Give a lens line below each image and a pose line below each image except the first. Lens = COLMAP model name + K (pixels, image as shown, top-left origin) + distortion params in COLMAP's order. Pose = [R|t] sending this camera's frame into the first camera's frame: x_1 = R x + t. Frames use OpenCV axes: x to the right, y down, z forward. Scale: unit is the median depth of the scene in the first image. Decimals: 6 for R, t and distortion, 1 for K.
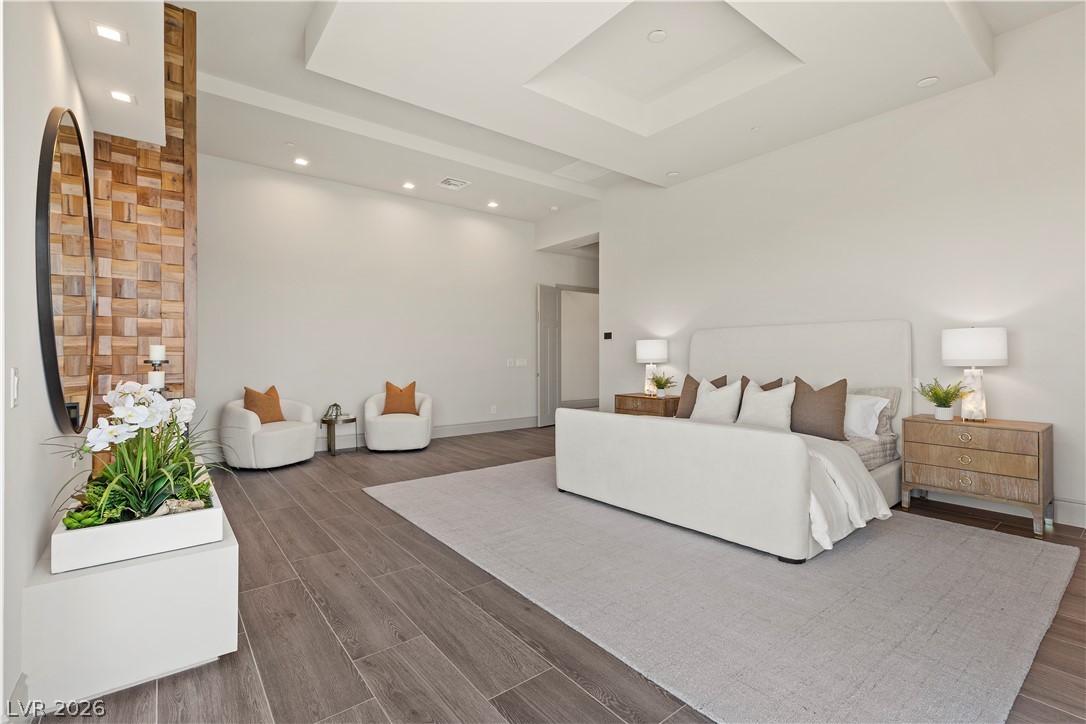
lens RADIAL K [[486.8, 0, 545.0], [0, 486.8, 361.4], [0, 0, 1]] dist [0.006827, -0.000731]
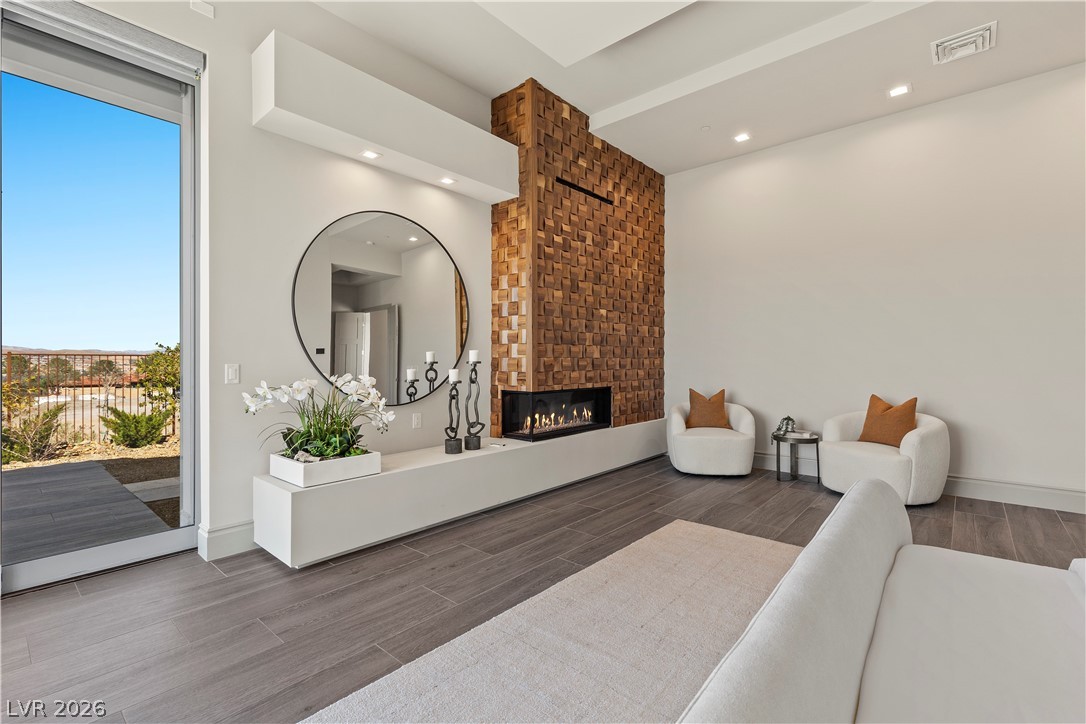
lens RADIAL K [[486.8, 0, 545.4], [0, 486.8, 356.2], [0, 0, 1]] dist [0.006827, -0.000731]
pose [[0.192089, -0.005809, -0.981360, 0.510967], [-0.005201, 0.999962, -0.006937, -0.007085], [0.981364, 0.006437, 0.192051, 0.824522]]
